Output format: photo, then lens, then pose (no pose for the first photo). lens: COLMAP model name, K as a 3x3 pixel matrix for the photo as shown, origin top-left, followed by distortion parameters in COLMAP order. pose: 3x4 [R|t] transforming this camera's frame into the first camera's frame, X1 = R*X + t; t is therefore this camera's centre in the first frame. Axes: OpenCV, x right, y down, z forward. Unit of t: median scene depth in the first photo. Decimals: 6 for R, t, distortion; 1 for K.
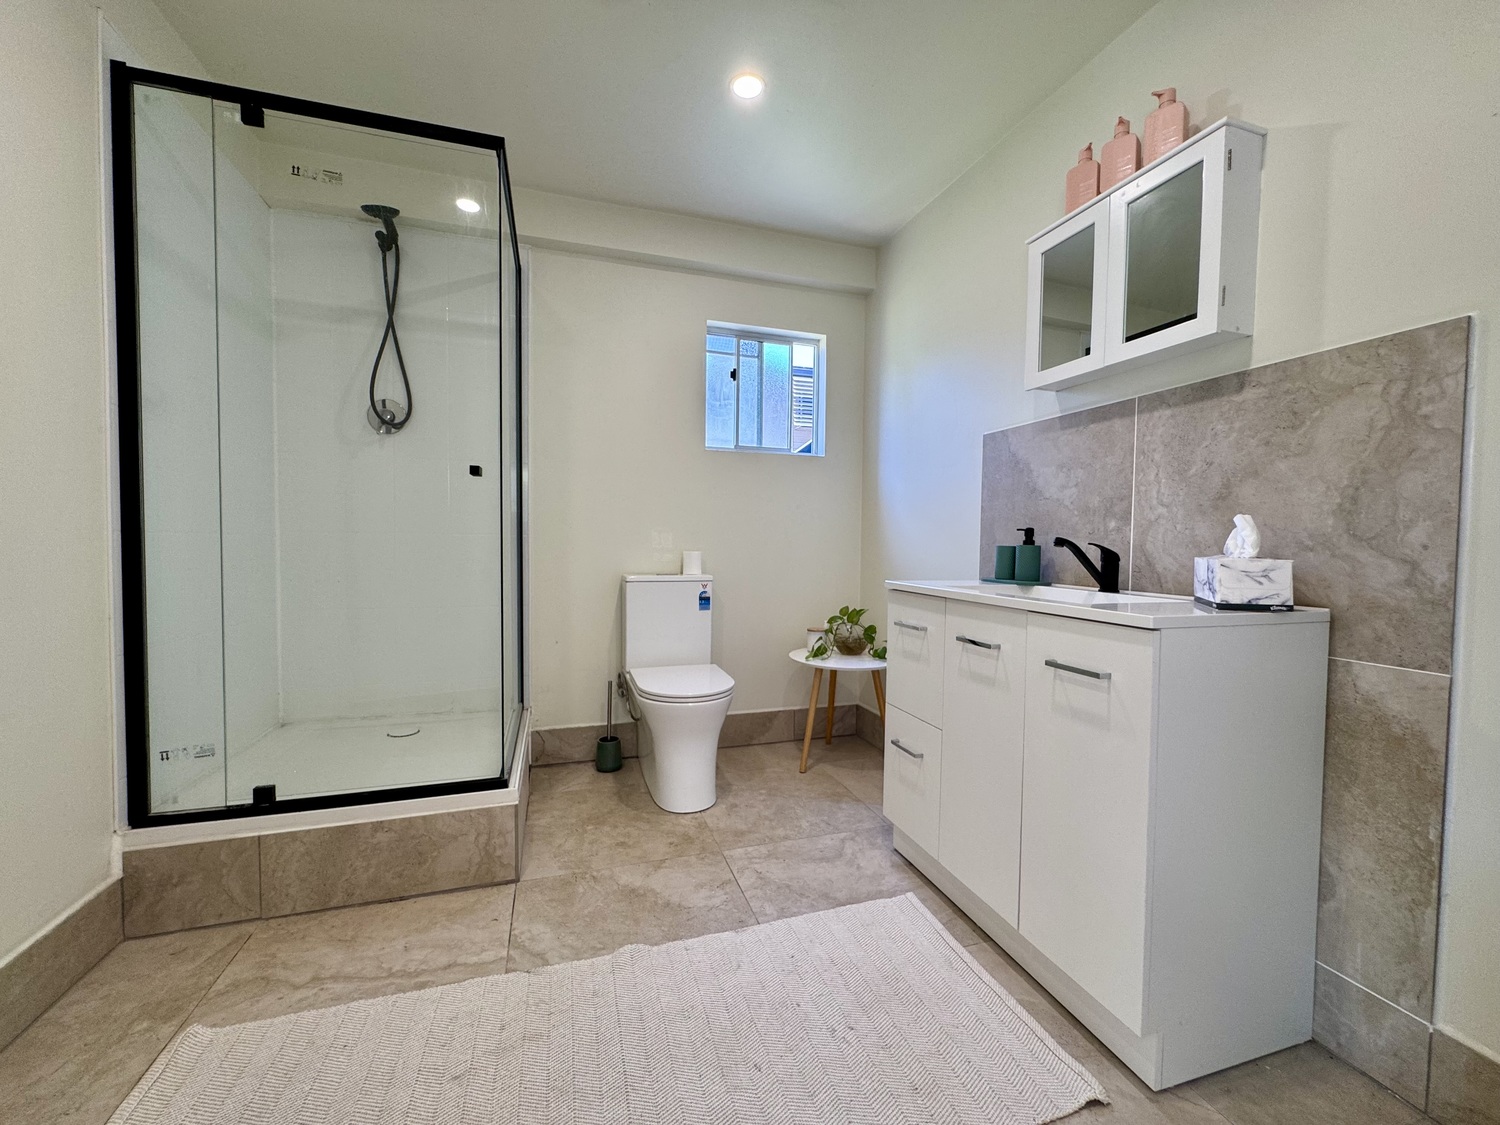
lens RADIAL K [[600.3, 0, 743.5], [0, 600.3, 550.8], [0, 0, 1]] dist [-0.003224, -0.000270]
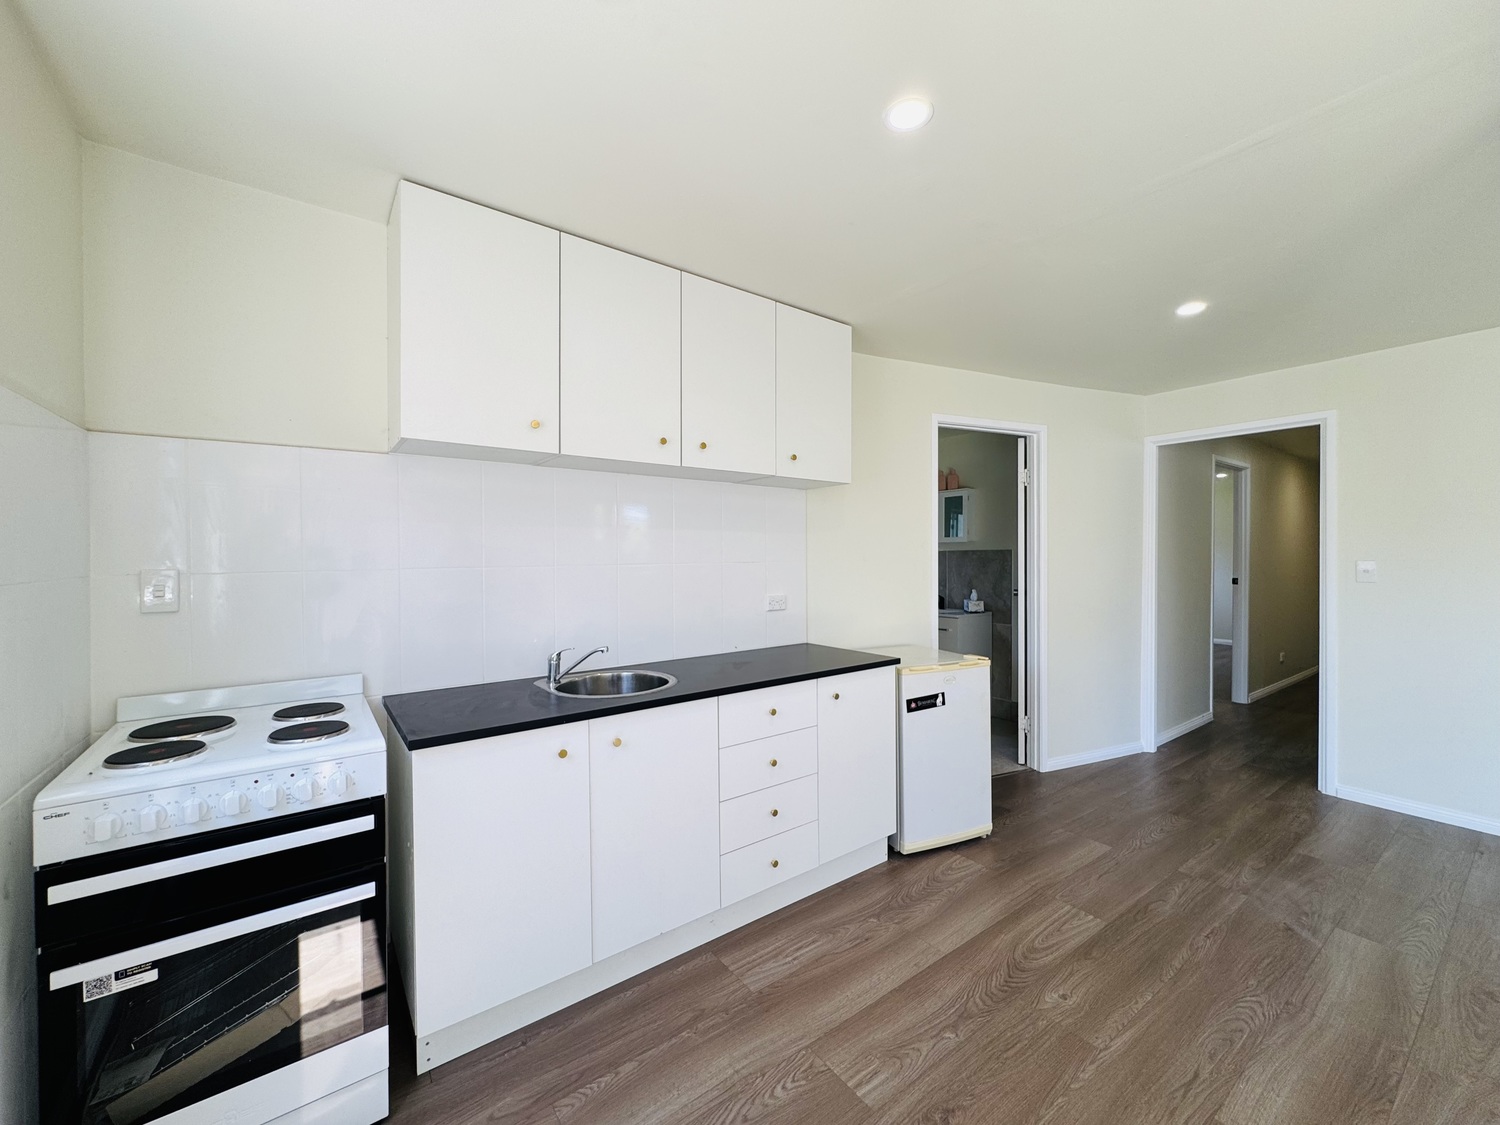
lens RADIAL K [[600.3, 0, 759.7], [0, 600.3, 567.0], [0, 0, 1]] dist [-0.003224, -0.000270]
pose [[0.948913, -0.023264, 0.314680, -1.858469], [0.030582, 0.999364, -0.018338, -0.188151], [-0.314053, 0.027025, 0.949021, -2.459811]]
